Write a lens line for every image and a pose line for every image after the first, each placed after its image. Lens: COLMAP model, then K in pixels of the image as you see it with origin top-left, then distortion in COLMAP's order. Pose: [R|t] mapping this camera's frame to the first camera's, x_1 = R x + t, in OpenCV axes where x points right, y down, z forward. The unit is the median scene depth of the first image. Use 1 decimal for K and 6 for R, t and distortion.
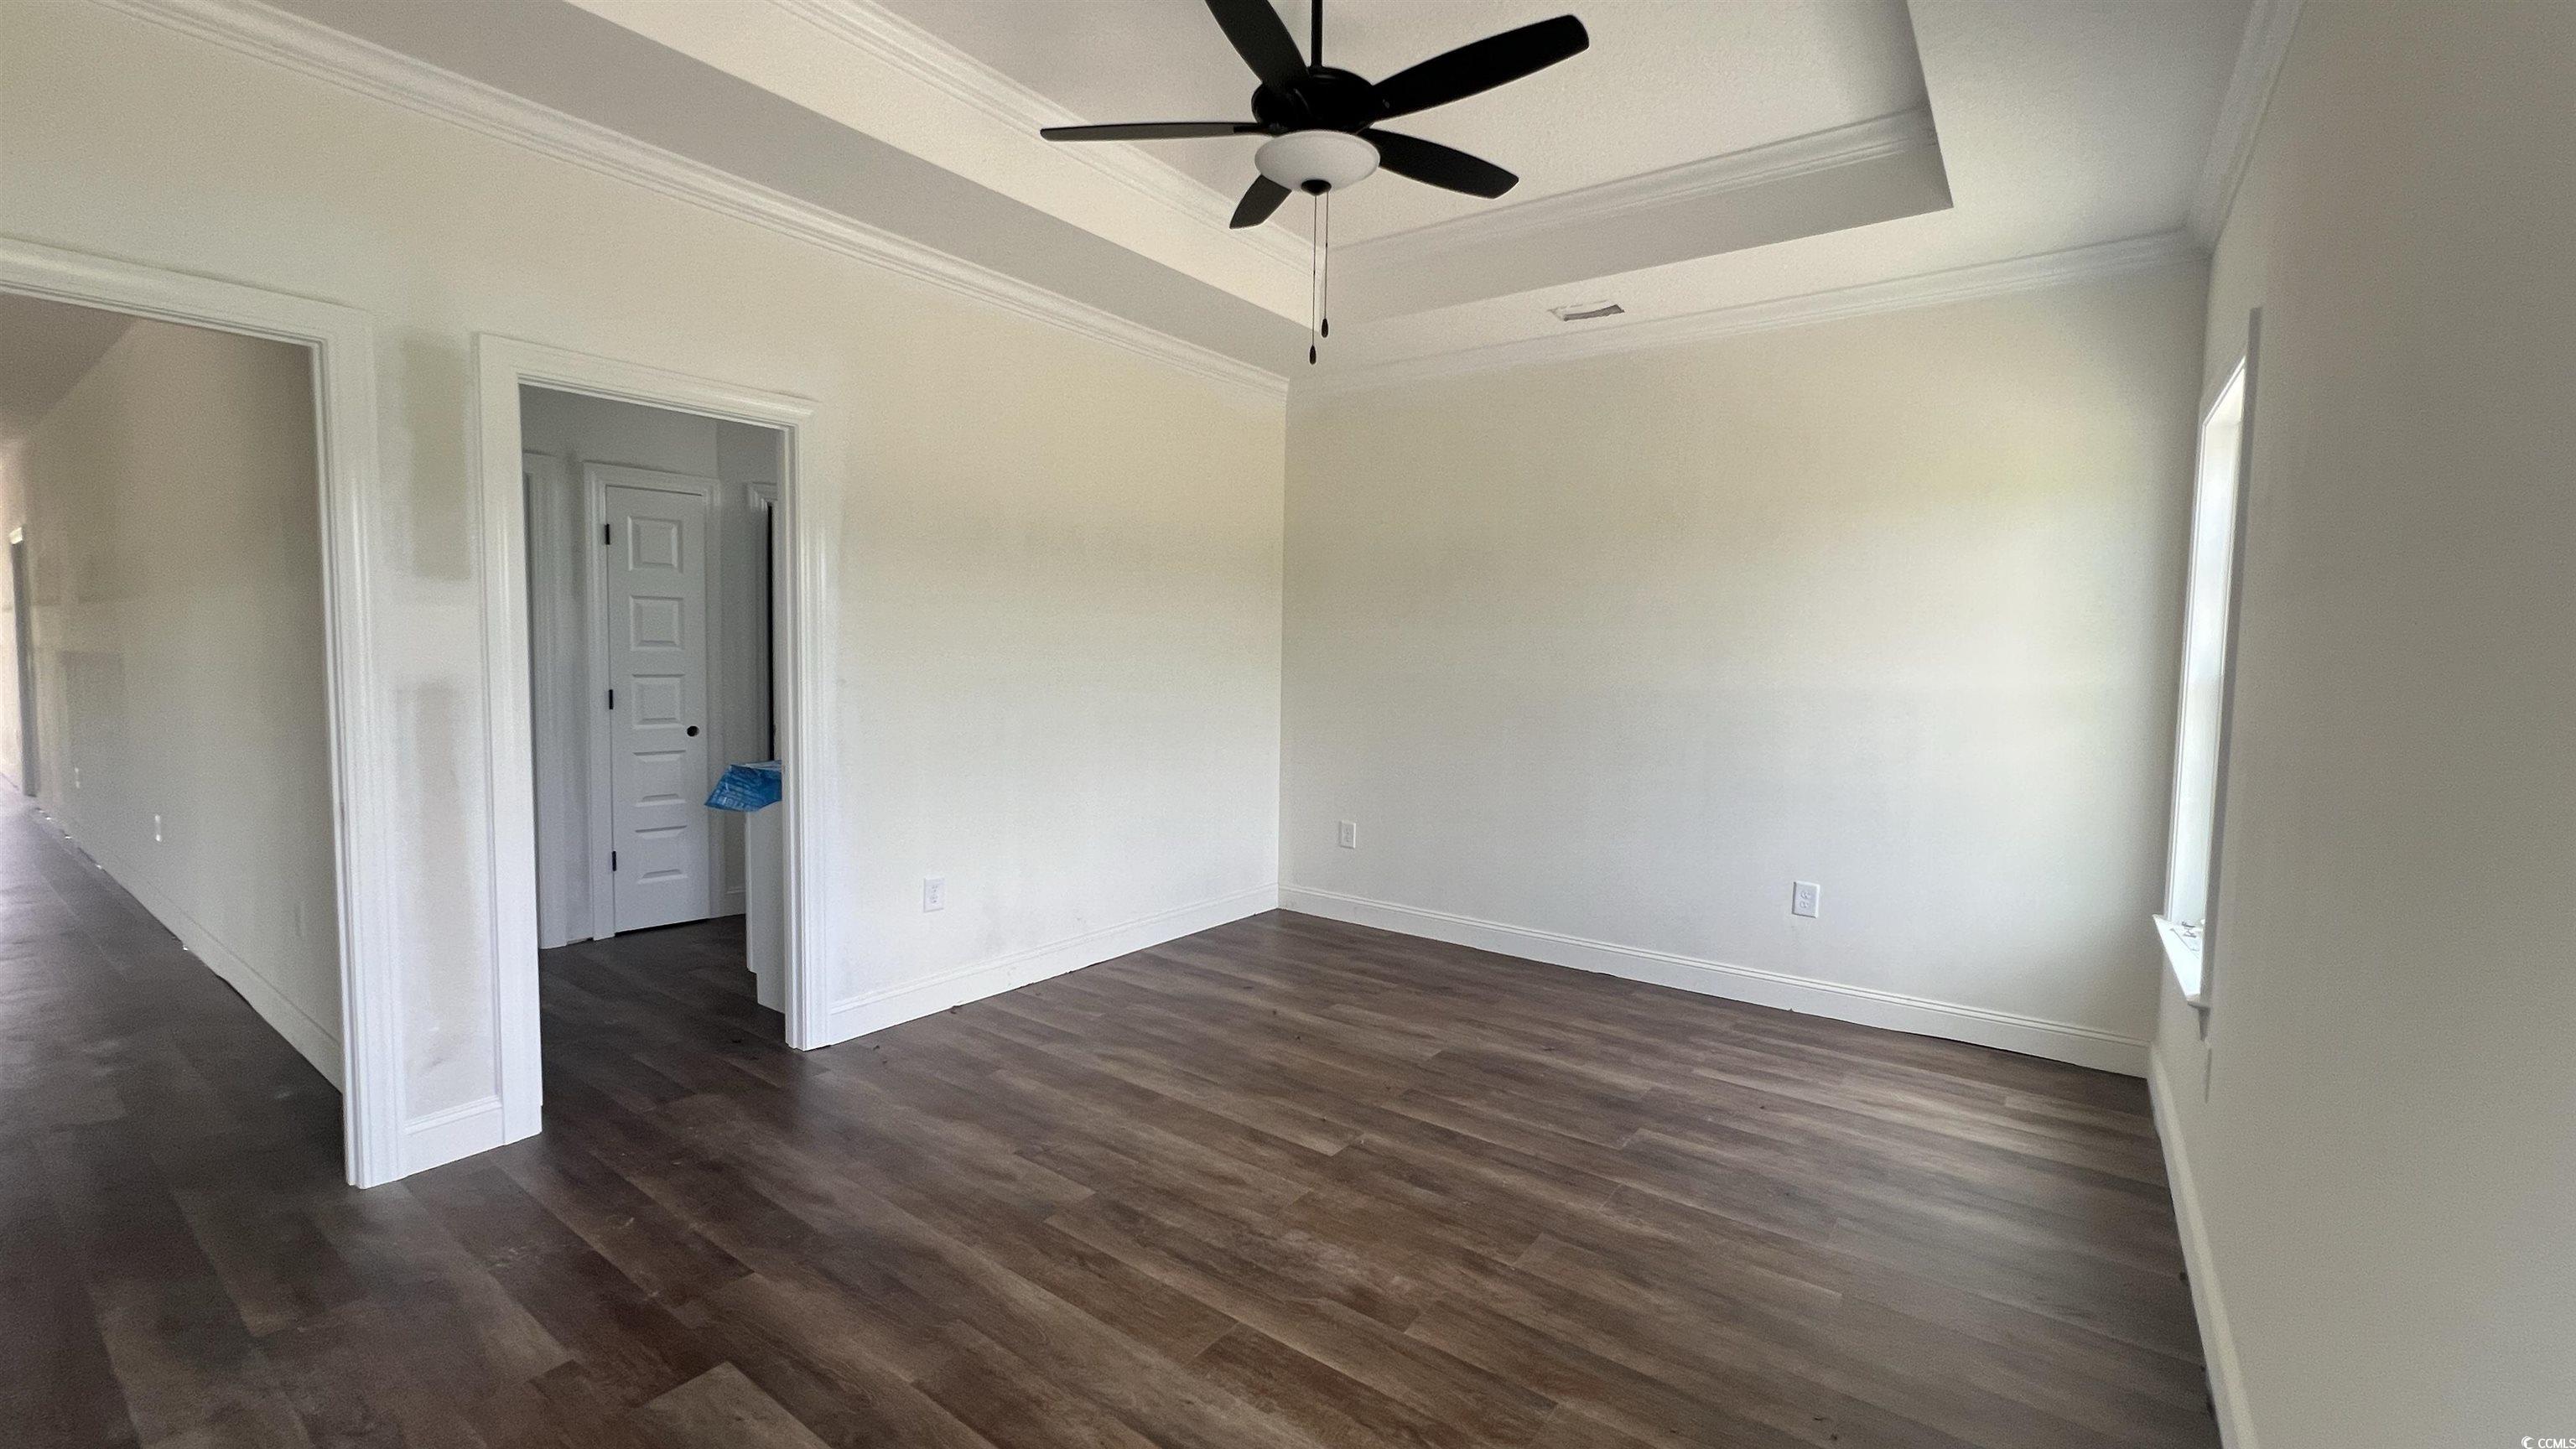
lens RADIAL K [[1055.7, 0, 1280.2], [0, 1055.7, 717.5], [0, 0, 1]] dist [-0.001290, -0.000050]
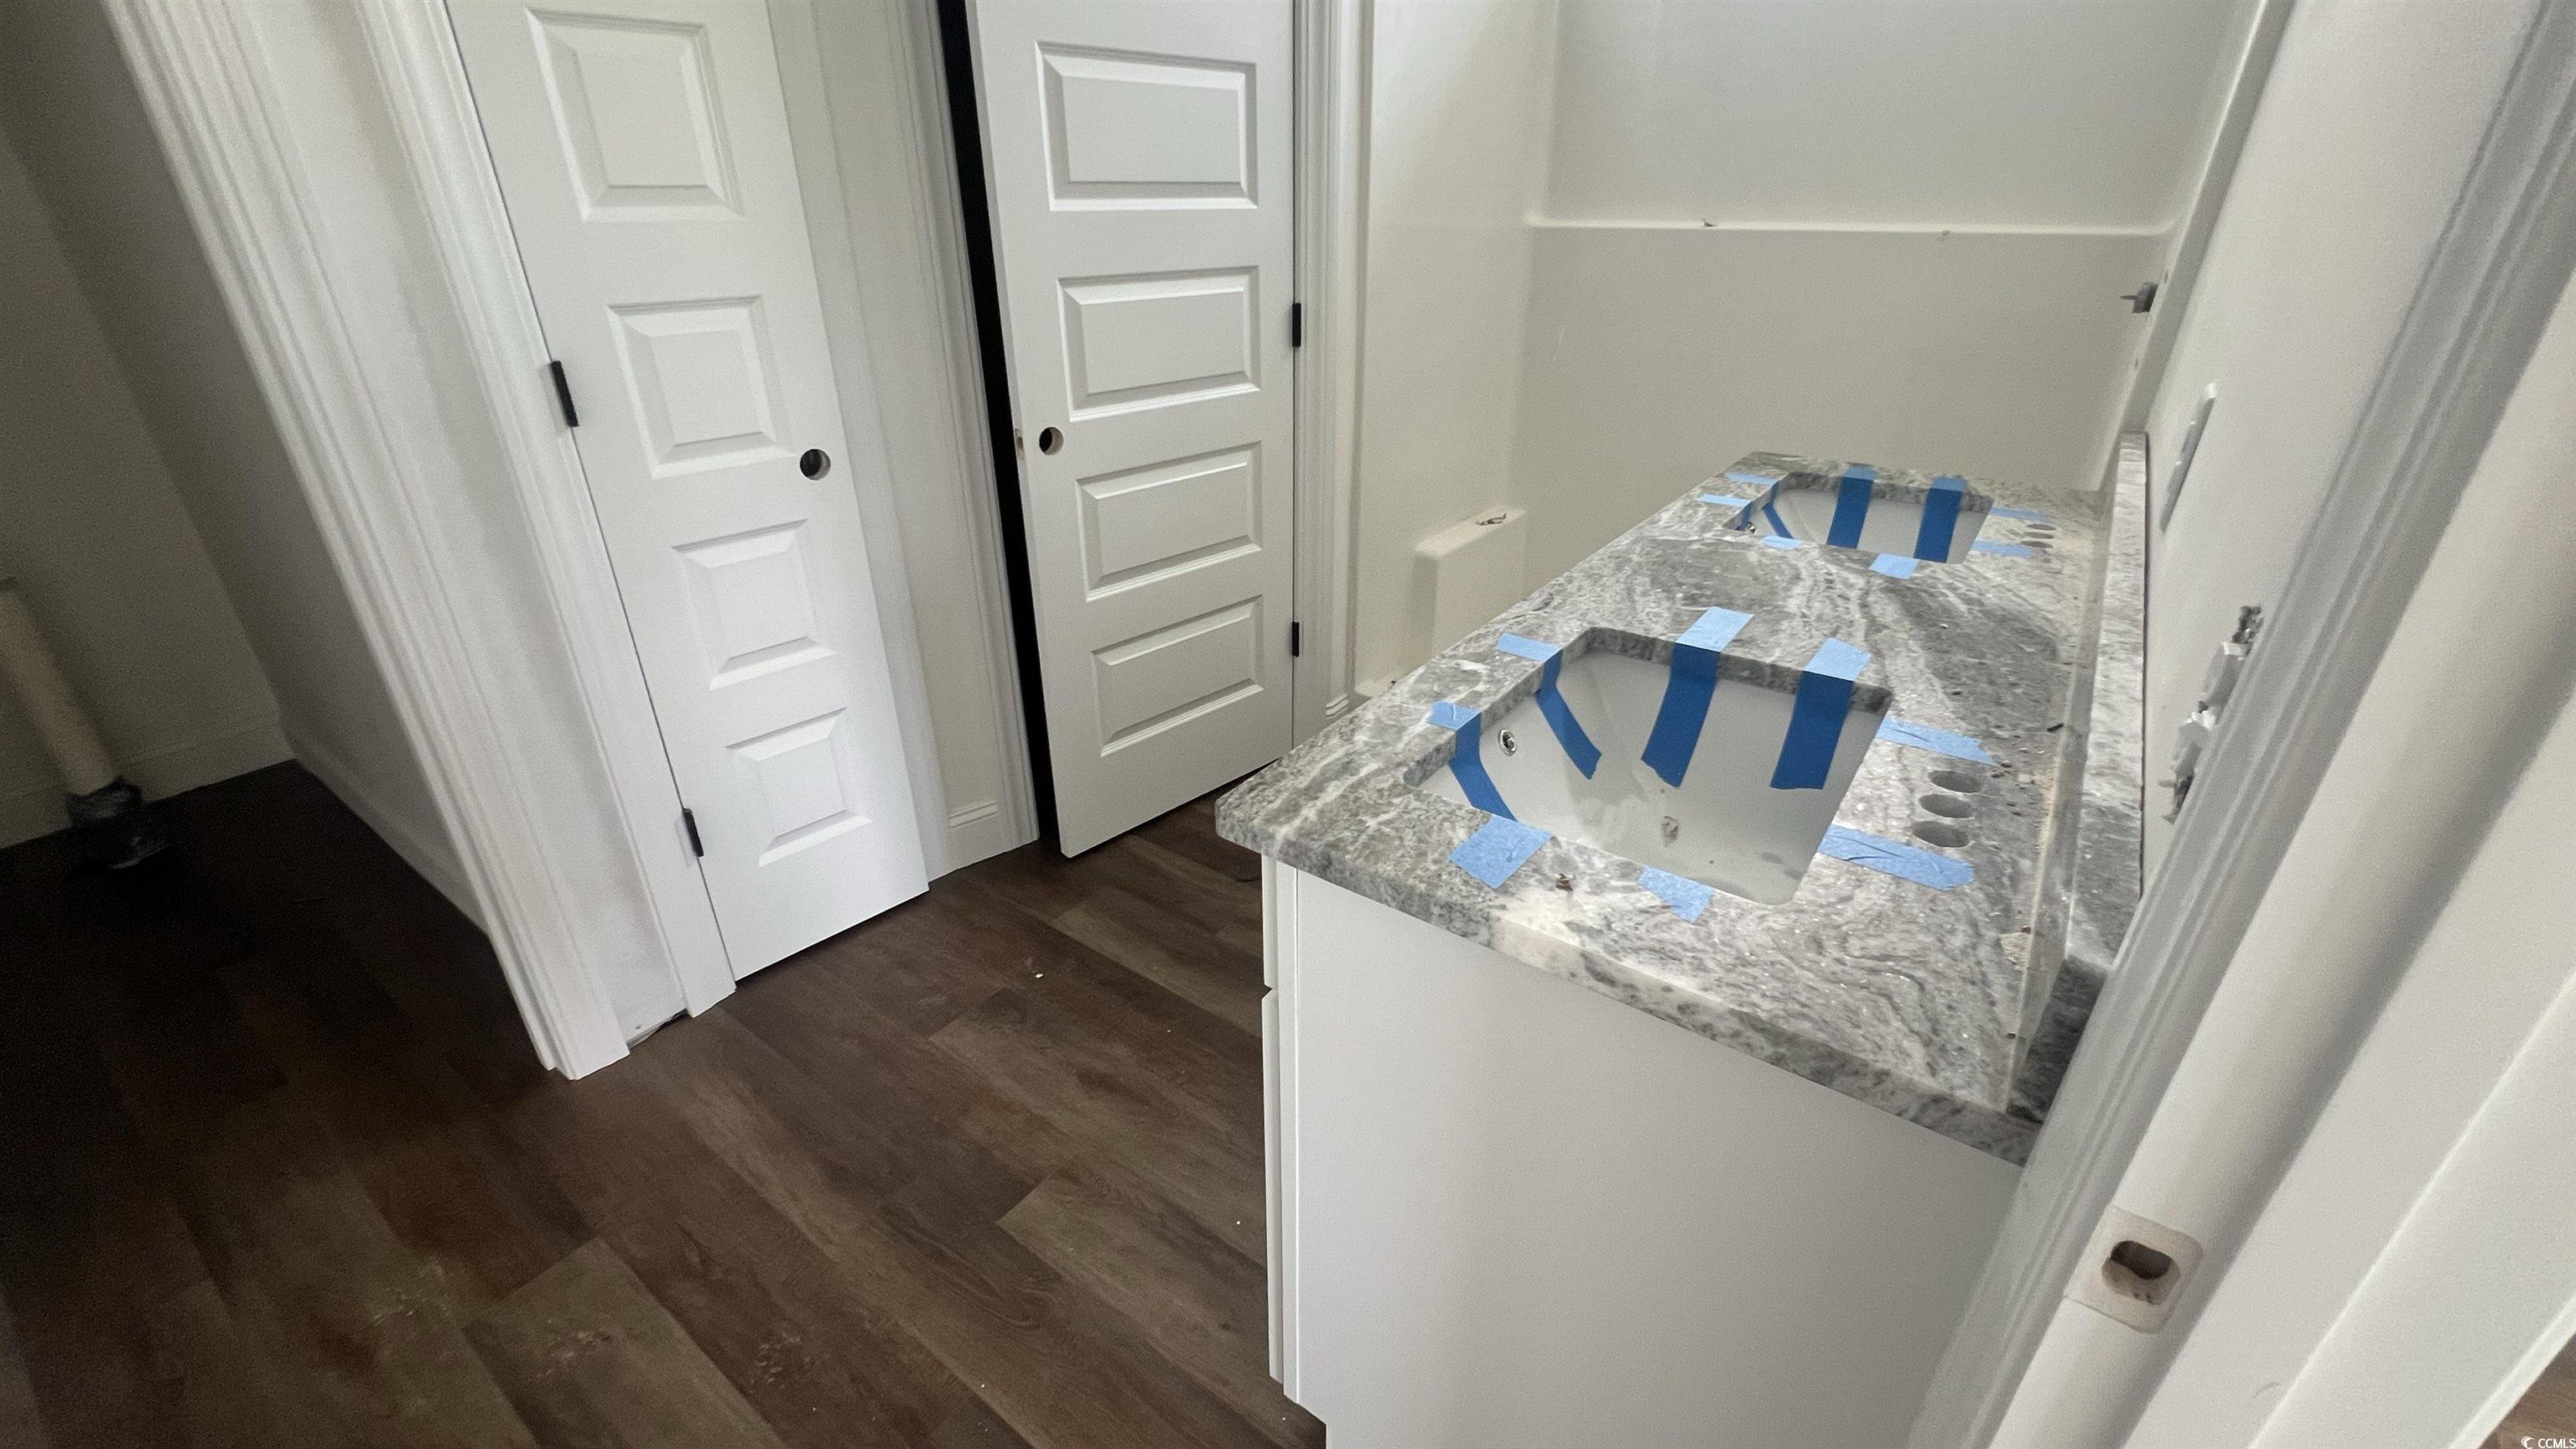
lens RADIAL K [[1055.7, 0, 1280.2], [0, 1055.7, 717.5], [0, 0, 1]] dist [-0.001290, -0.000050]
pose [[0.917542, -0.189260, 0.349710, -0.556834], [0.039330, 0.918349, 0.393812, -0.043469], [-0.395689, -0.347585, 0.850068, 0.602085]]
